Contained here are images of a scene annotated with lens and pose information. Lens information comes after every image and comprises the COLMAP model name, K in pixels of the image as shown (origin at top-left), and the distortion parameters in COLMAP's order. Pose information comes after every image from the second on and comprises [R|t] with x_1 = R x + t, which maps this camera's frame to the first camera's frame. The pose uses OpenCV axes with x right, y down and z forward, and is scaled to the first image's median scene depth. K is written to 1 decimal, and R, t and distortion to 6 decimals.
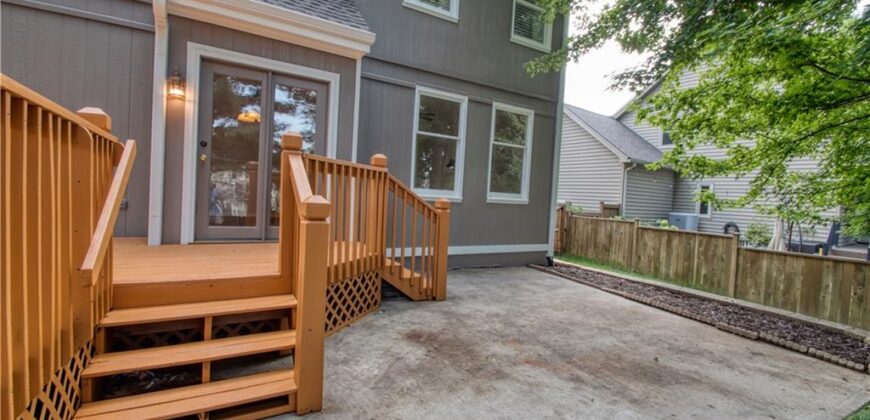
lens RADIAL K [[382.0, 0, 435.0], [0, 382.0, 210.0], [0, 0, 1]] dist [0.001114, -0.012376]
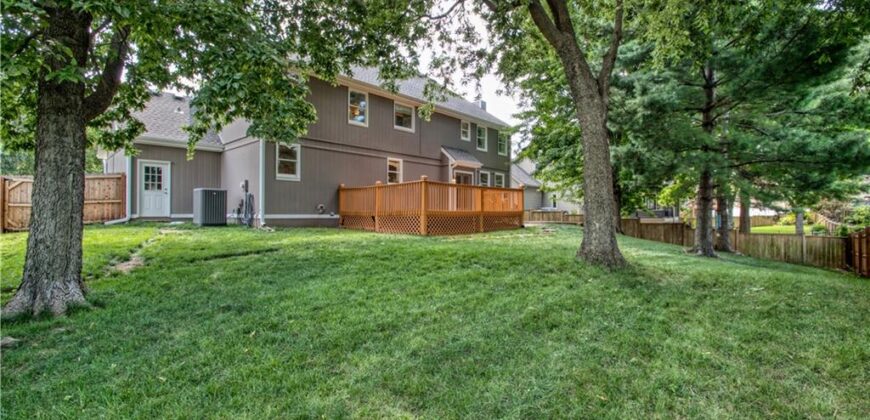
lens RADIAL K [[382.0, 0, 435.0], [0, 382.0, 210.0], [0, 0, 1]] dist [0.001114, -0.012376]
pose [[0.955792, -0.051803, 0.289446, -1.472203], [0.063883, 0.997430, -0.032437, 0.135449], [-0.287021, 0.049494, 0.956645, -2.256003]]
